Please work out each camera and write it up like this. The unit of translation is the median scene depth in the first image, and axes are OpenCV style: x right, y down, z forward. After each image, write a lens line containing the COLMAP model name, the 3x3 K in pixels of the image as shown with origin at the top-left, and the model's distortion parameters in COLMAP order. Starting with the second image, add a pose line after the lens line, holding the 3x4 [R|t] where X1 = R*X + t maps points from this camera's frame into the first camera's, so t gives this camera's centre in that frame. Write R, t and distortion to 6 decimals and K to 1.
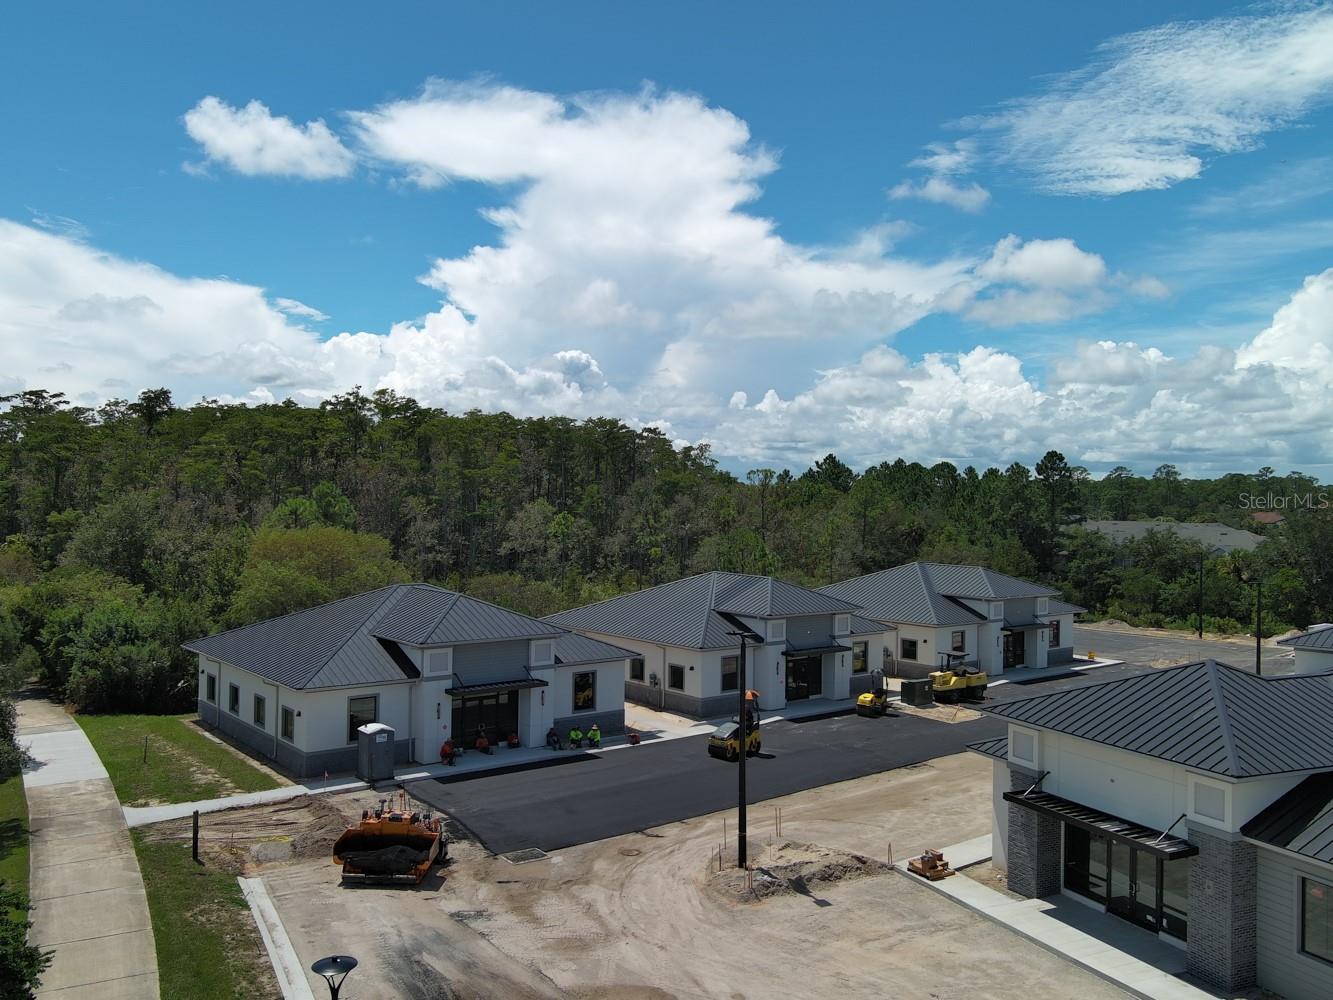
lens RADIAL K [[1133.6, 0, 666.5], [0, 1133.6, 500.0], [0, 0, 1]] dist [0.002549, -0.009564]
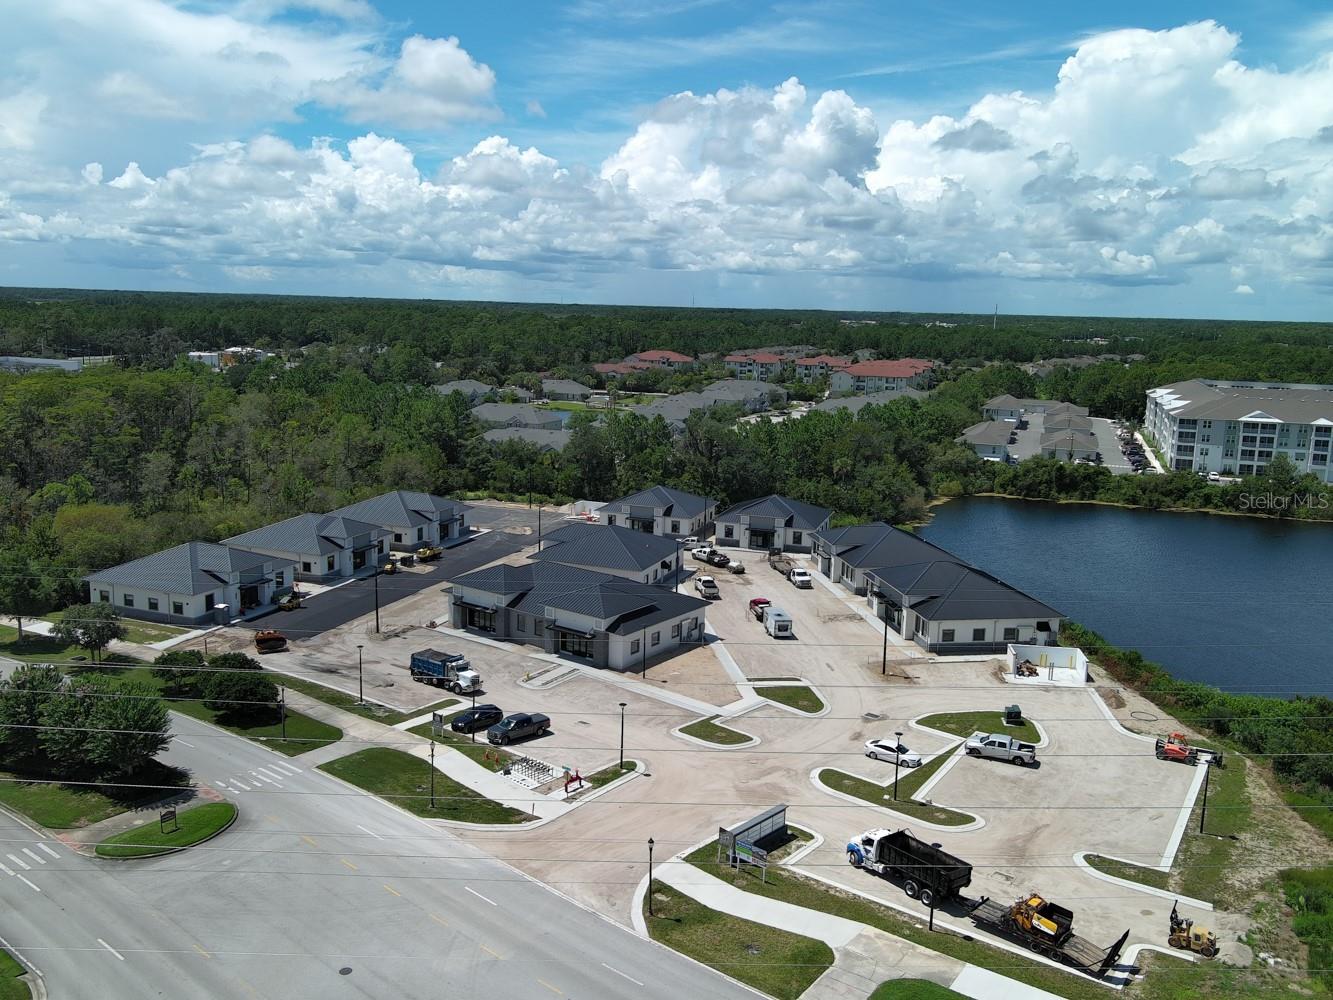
lens RADIAL K [[1159.5, 0, 666.5], [0, 1159.5, 500.0], [0, 0, 1]] dist [0.071088, -0.008128]
pose [[0.871910, -0.080030, 0.483082, -0.640208], [-0.010352, 0.983320, 0.181587, -0.546582], [-0.489557, -0.163328, 0.856538, -1.806510]]
